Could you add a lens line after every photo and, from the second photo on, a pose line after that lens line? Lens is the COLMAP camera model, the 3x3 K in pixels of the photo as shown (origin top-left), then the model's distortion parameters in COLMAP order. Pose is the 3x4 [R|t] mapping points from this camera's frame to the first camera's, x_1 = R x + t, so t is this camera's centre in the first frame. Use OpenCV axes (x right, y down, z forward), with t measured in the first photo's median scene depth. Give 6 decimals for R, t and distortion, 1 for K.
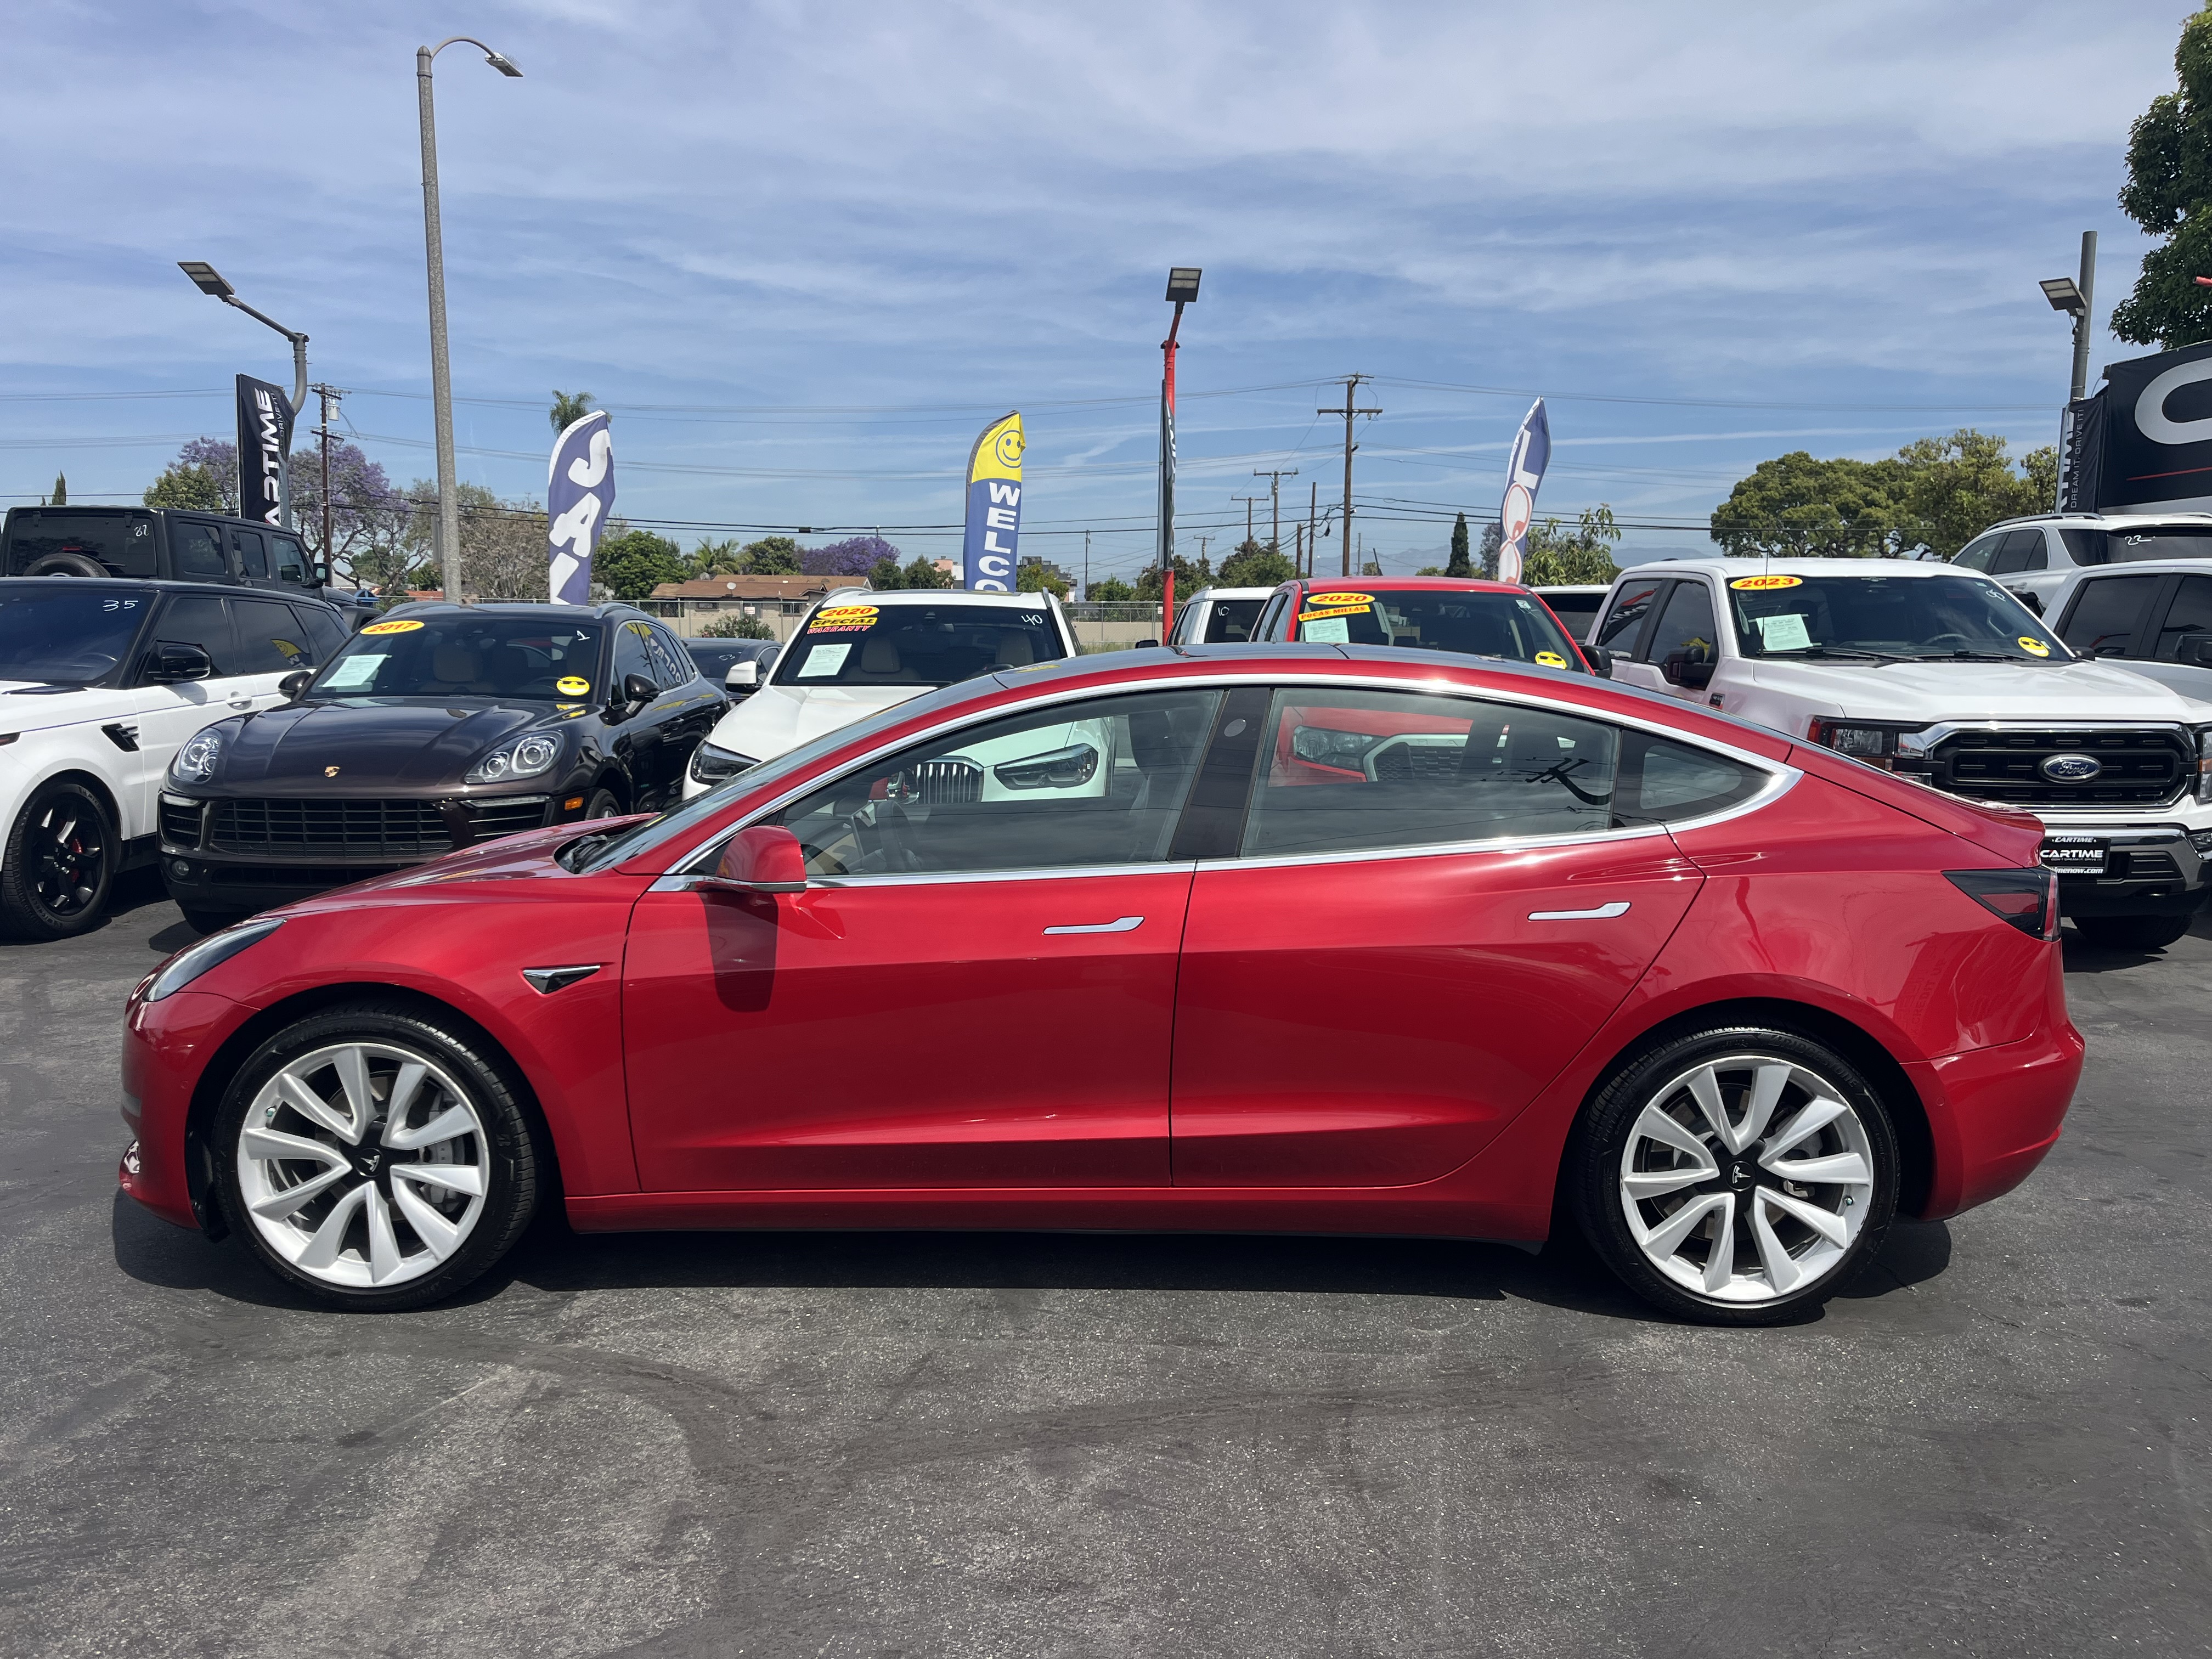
lens RADIAL K [[1644.8, 0, 1111.5], [0, 1644.8, 834.4], [0, 0, 1]] dist [0.072970, -0.097411]
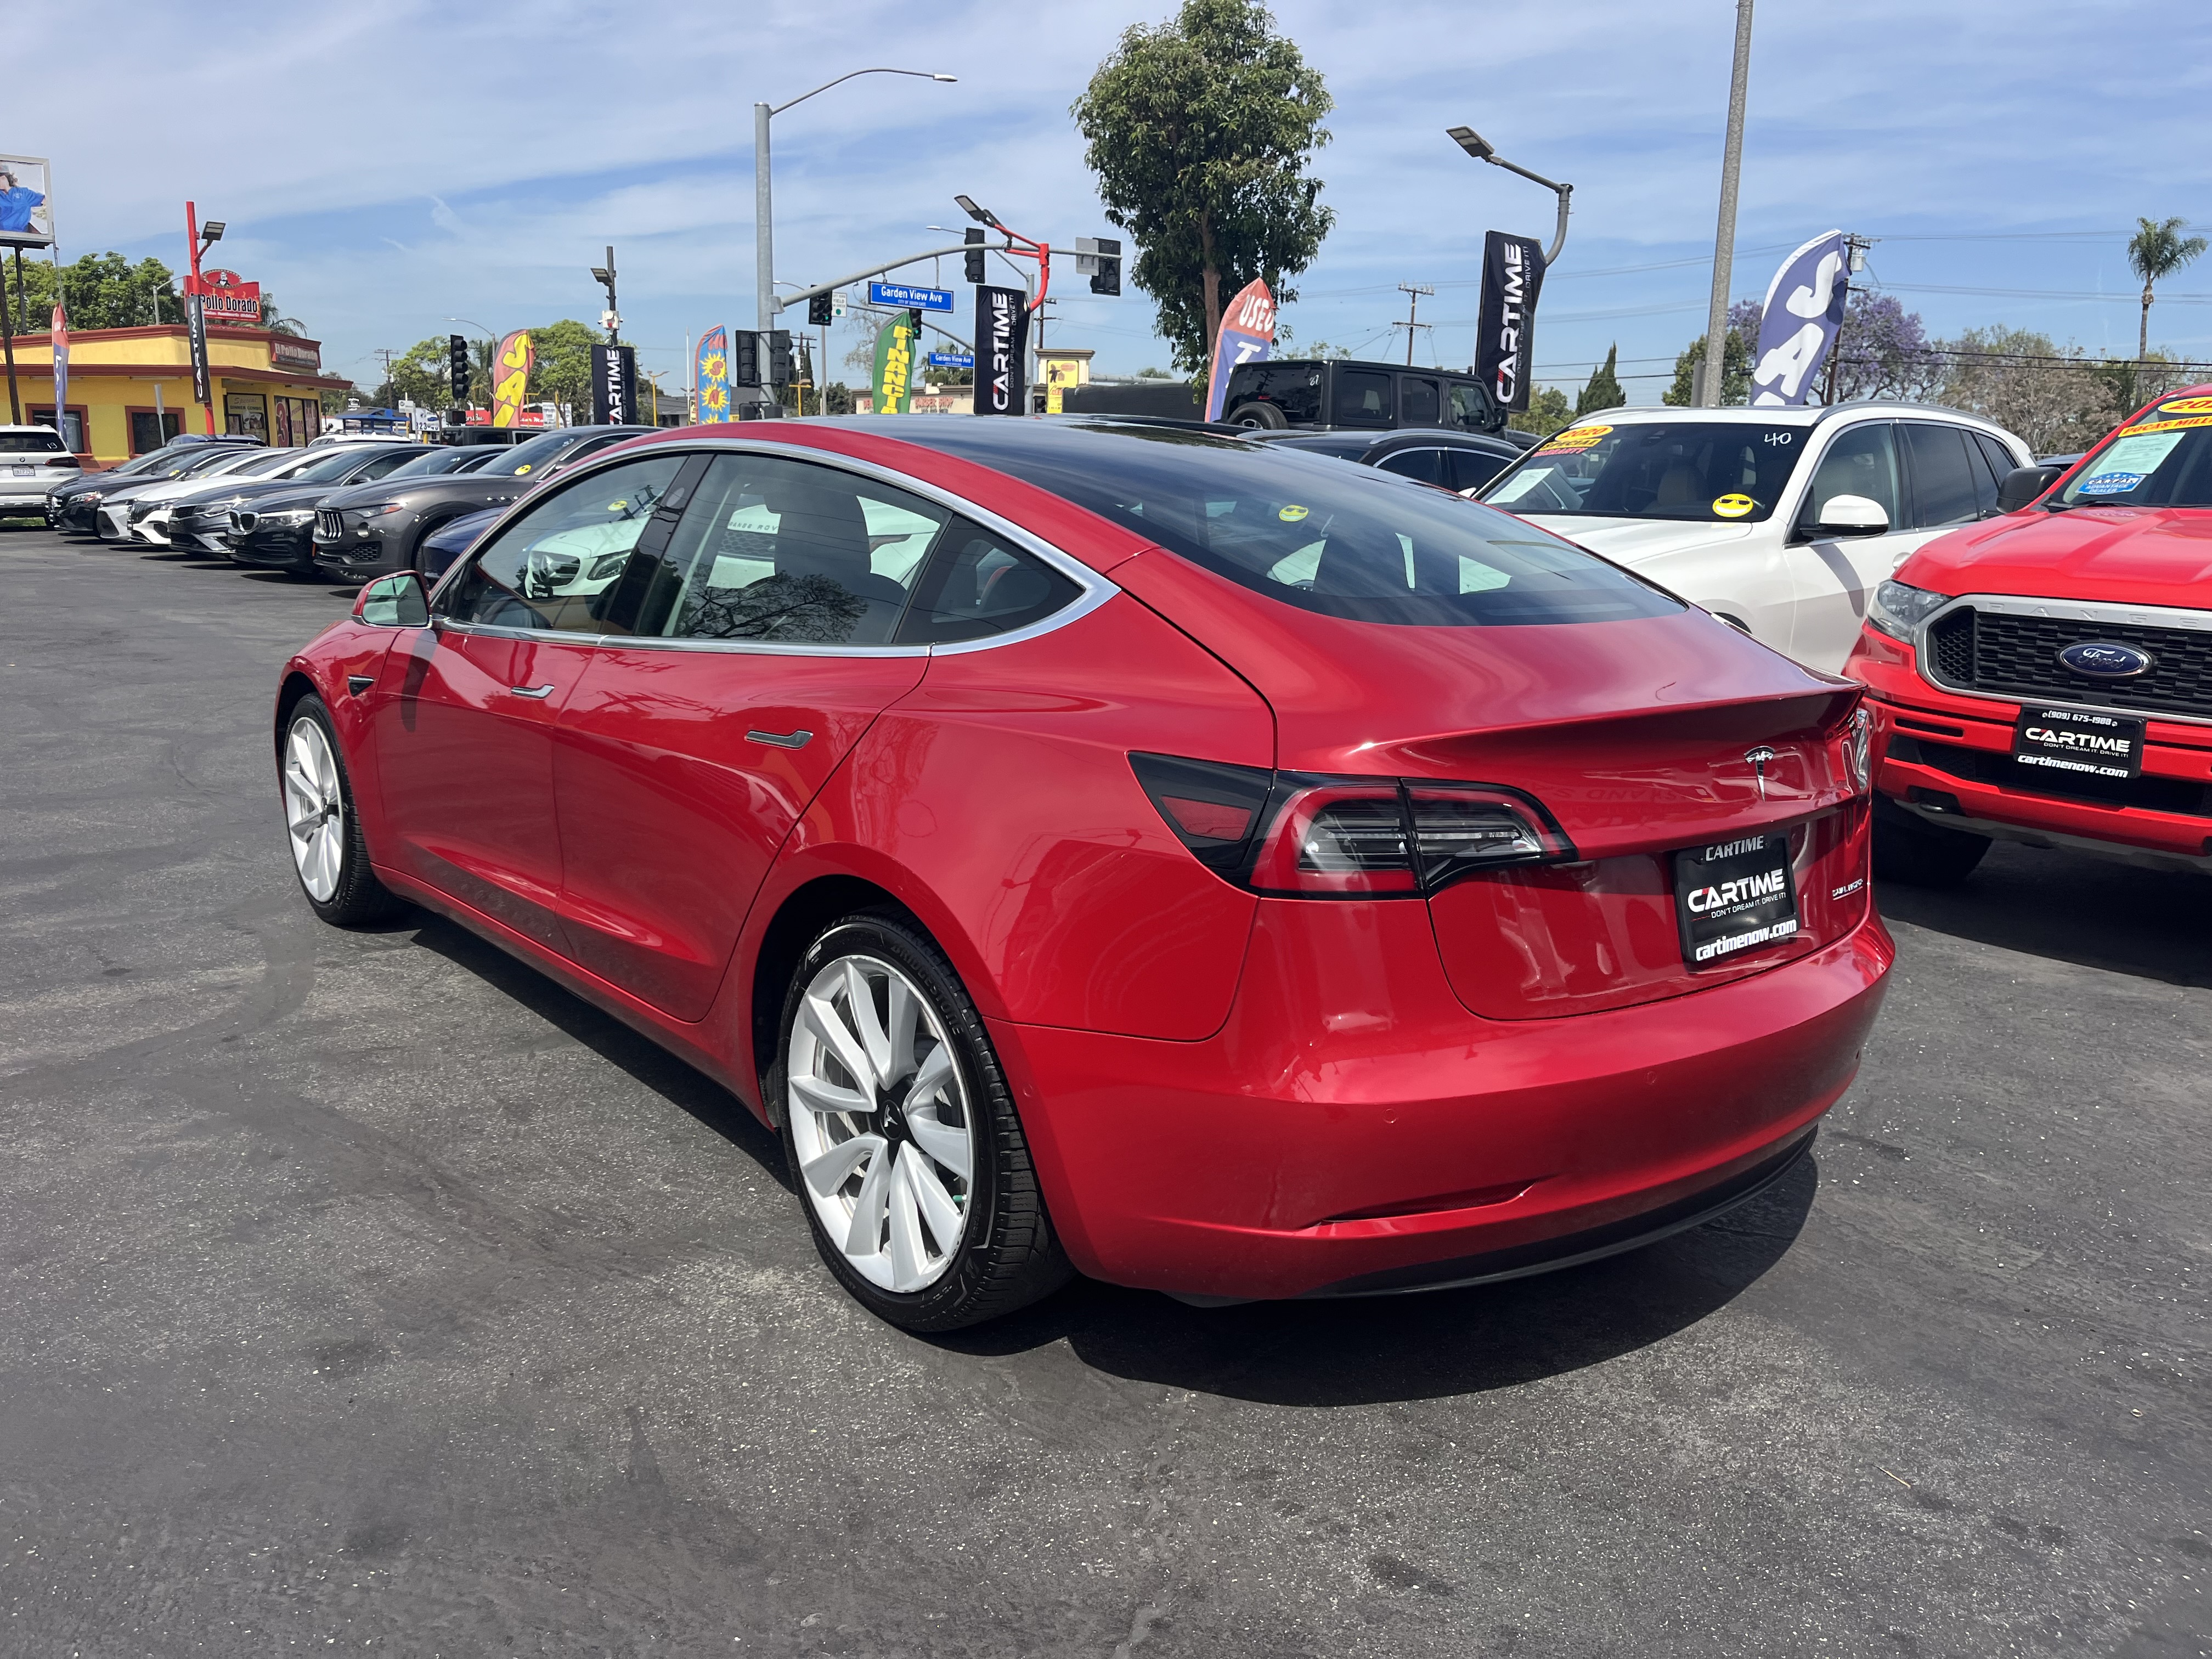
lens RADIAL K [[1644.8, 0, 1111.5], [0, 1644.8, 834.4], [0, 0, 1]] dist [0.072970, -0.097411]
pose [[0.655839, 0.170508, -0.735392, 0.373959], [-0.110278, 0.985347, 0.130114, -0.010819], [0.746802, -0.004237, 0.665033, 0.225427]]
